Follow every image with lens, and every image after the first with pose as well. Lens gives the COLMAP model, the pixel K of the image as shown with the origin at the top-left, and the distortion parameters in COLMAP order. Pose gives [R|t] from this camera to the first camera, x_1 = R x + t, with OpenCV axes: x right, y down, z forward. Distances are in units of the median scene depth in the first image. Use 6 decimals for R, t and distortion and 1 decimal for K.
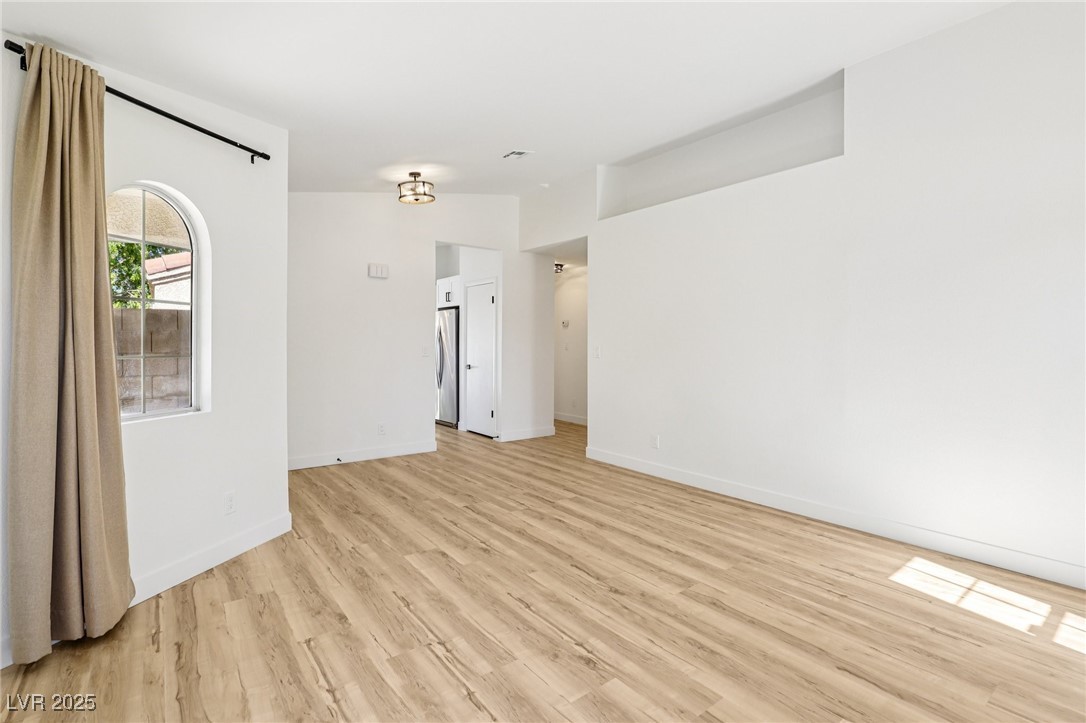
lens RADIAL K [[508.5, 0, 543.6], [0, 508.5, 342.9], [0, 0, 1]] dist [-0.001331, -0.000050]
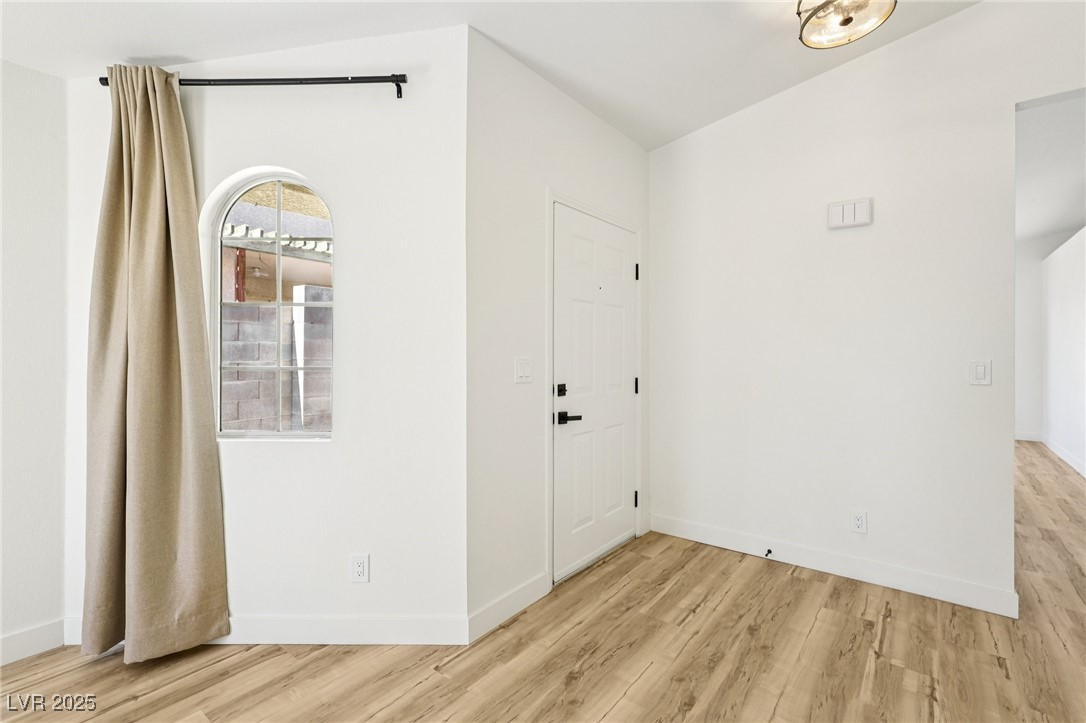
lens RADIAL K [[508.5, 0, 543.6], [0, 508.5, 342.9], [0, 0, 1]] dist [-0.001331, -0.000050]
pose [[0.264310, -0.007461, -0.964409, 0.173304], [-0.006031, 0.999938, -0.009389, -0.006779], [0.964419, 0.008298, 0.264248, 1.085872]]
